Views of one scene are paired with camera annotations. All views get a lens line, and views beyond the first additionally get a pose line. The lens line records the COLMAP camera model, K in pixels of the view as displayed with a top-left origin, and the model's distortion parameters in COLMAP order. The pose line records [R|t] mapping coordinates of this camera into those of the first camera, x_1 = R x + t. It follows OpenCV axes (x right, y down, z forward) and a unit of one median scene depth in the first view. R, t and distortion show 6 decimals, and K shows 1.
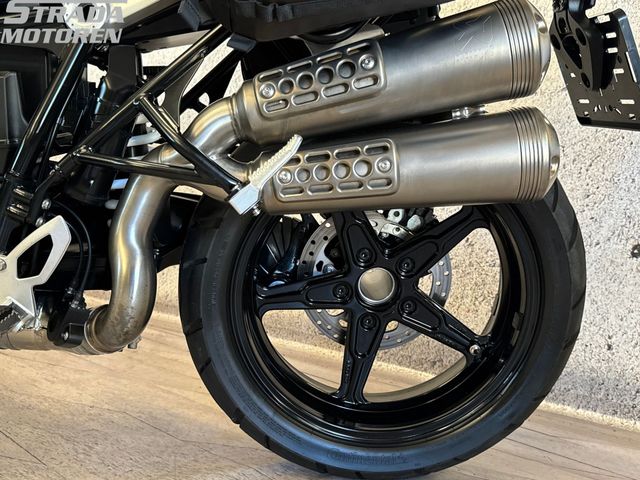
lens RADIAL K [[584.9, 0, 292.6], [0, 584.9, 254.8], [0, 0, 1]] dist [0.008968, 0.000000]
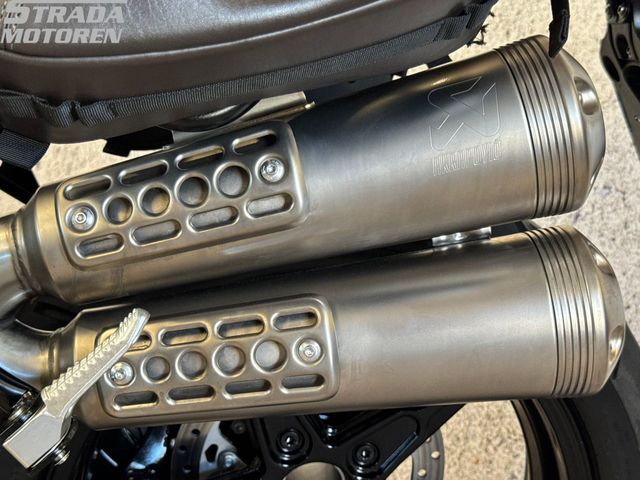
lens RADIAL K [[913.3, 0, 321.8], [0, 913.3, 240.5], [0, 0, 1]] dist [0.108744, 0.000000]
pose [[0.992759, -0.020340, 0.118387, 0.070180], [0.020101, 0.999793, 0.003212, -0.252509], [-0.118428, -0.000809, 0.992962, 0.166116]]
